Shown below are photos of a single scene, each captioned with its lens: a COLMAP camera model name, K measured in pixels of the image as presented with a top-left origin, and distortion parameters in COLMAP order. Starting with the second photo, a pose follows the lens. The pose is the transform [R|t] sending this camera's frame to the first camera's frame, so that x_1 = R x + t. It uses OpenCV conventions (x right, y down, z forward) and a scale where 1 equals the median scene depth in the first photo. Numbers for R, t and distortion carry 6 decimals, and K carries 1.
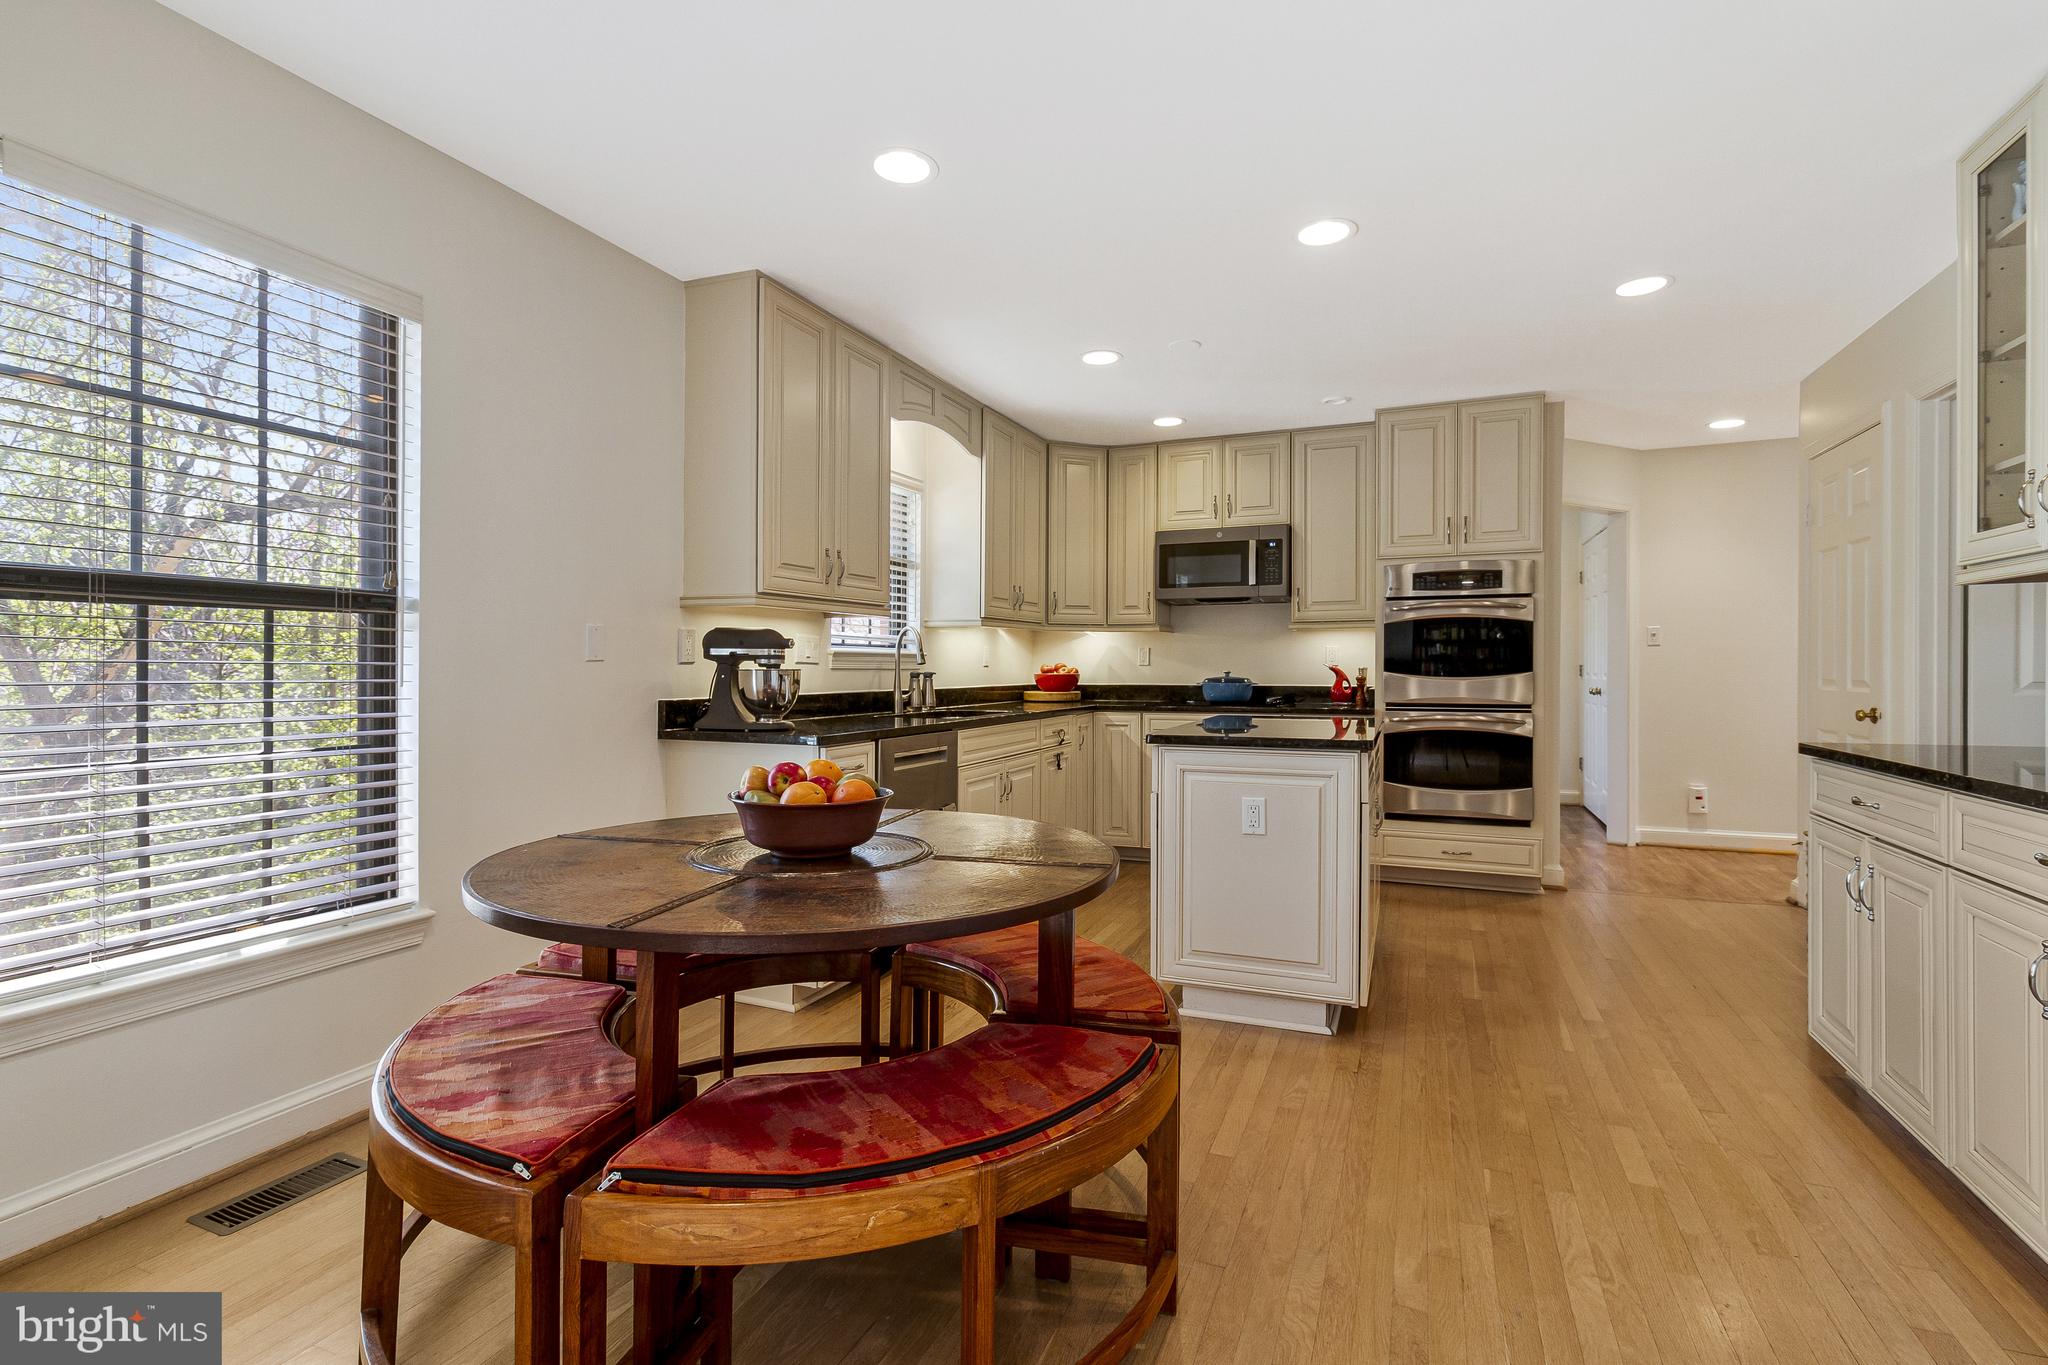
lens RADIAL K [[957.0, 0, 1032.4], [0, 957.0, 679.4], [0, 0, 1]] dist [0.001103, 0.001332]
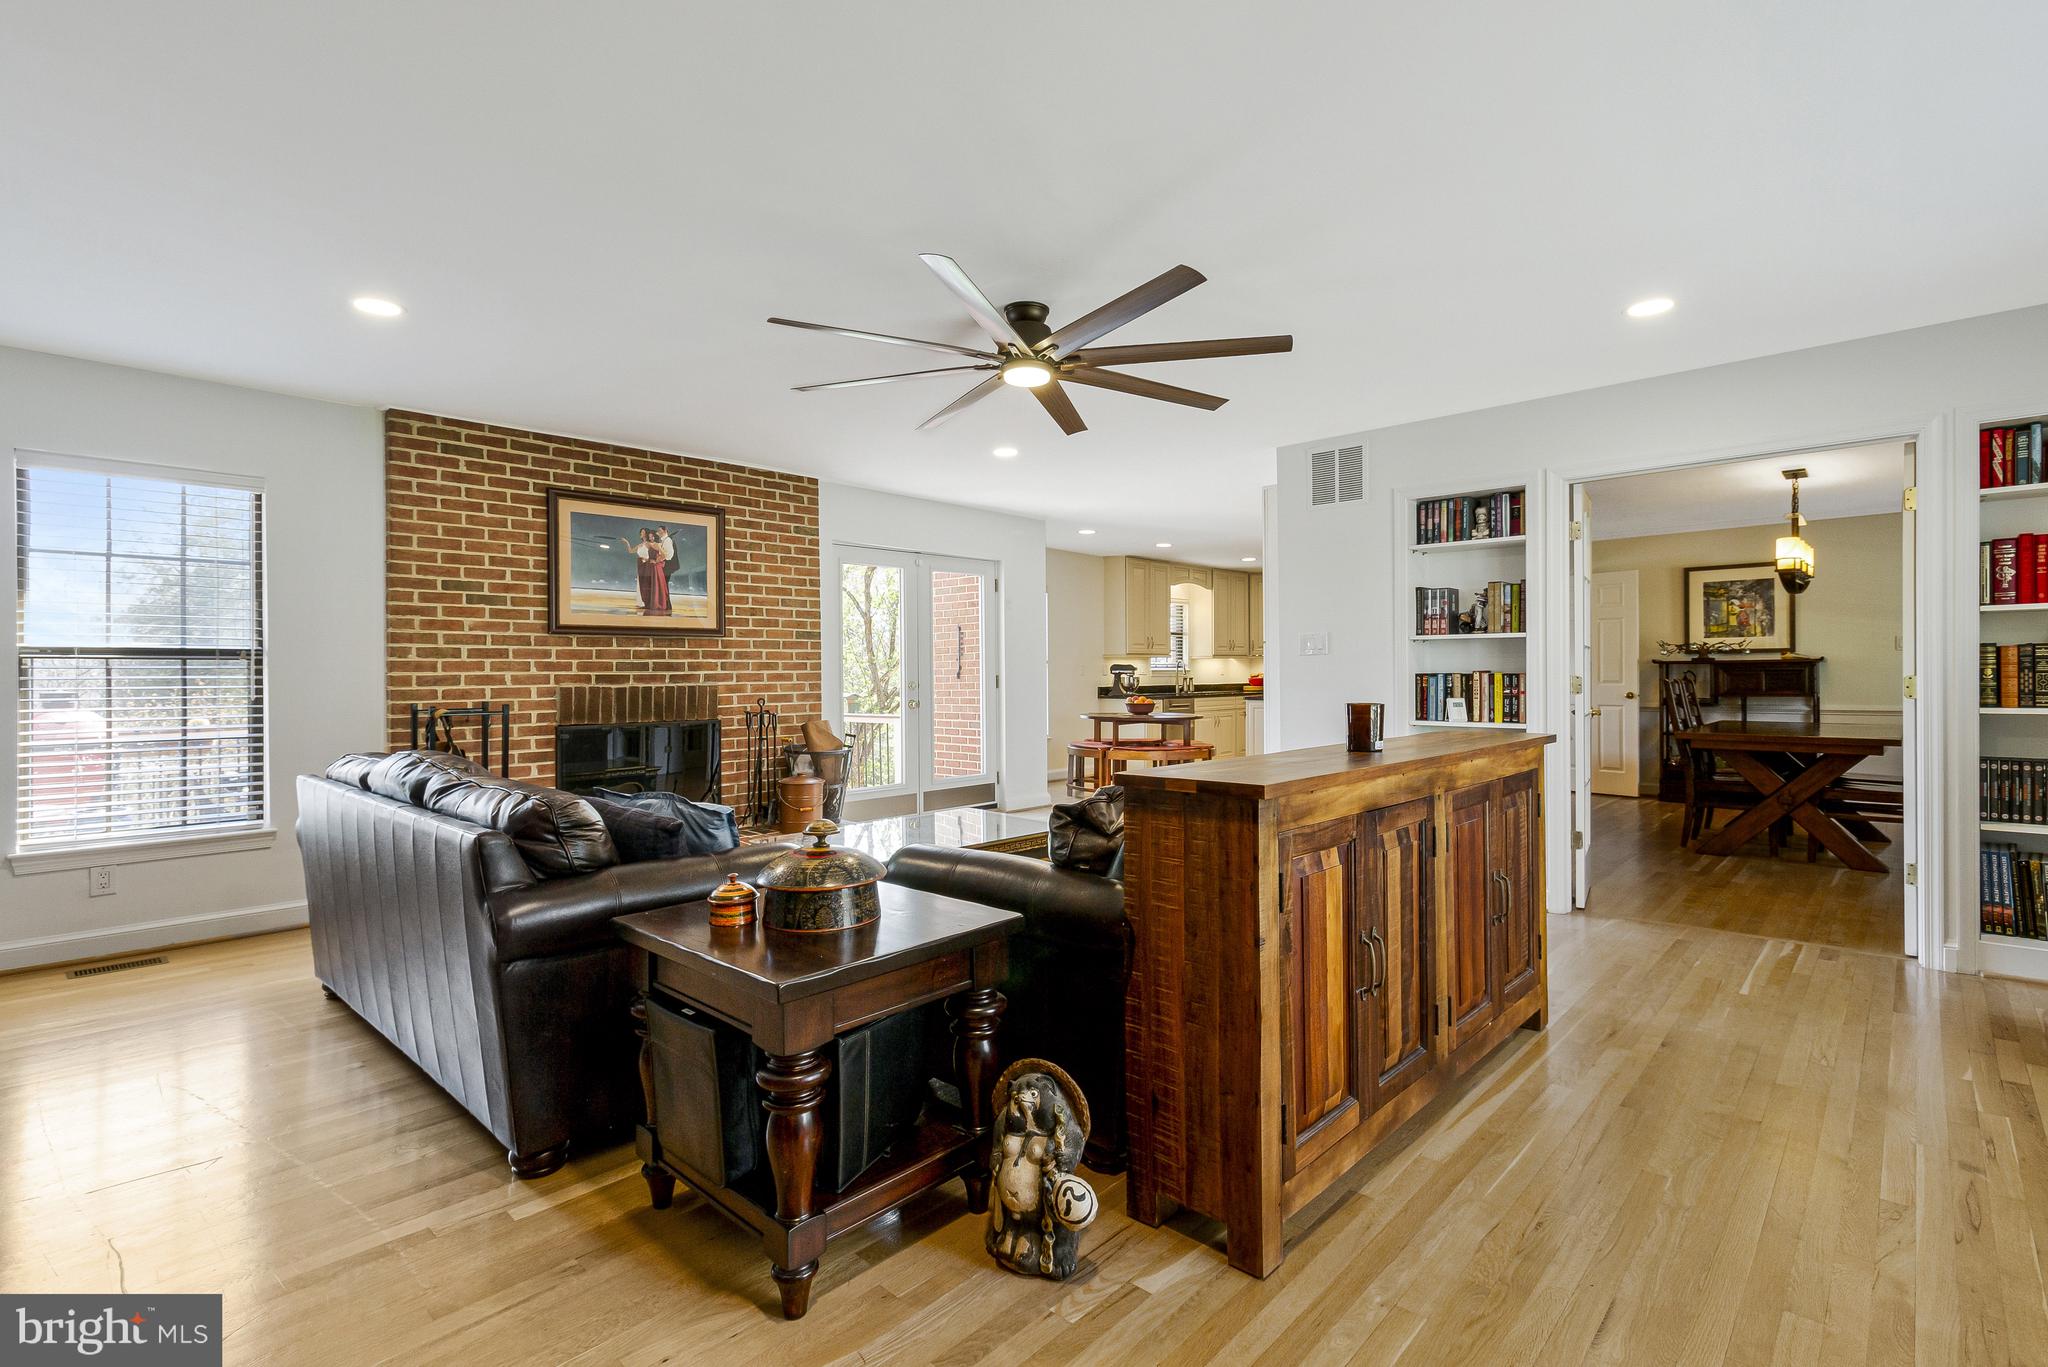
lens RADIAL K [[957.0, 0, 1032.4], [0, 957.0, 680.4], [0, 0, 1]] dist [0.001103, 0.001332]
pose [[0.937388, -0.005006, -0.348251, 0.401283], [0.003387, 0.999980, -0.005258, 0.012143], [0.348270, 0.003749, 0.937387, -1.589939]]
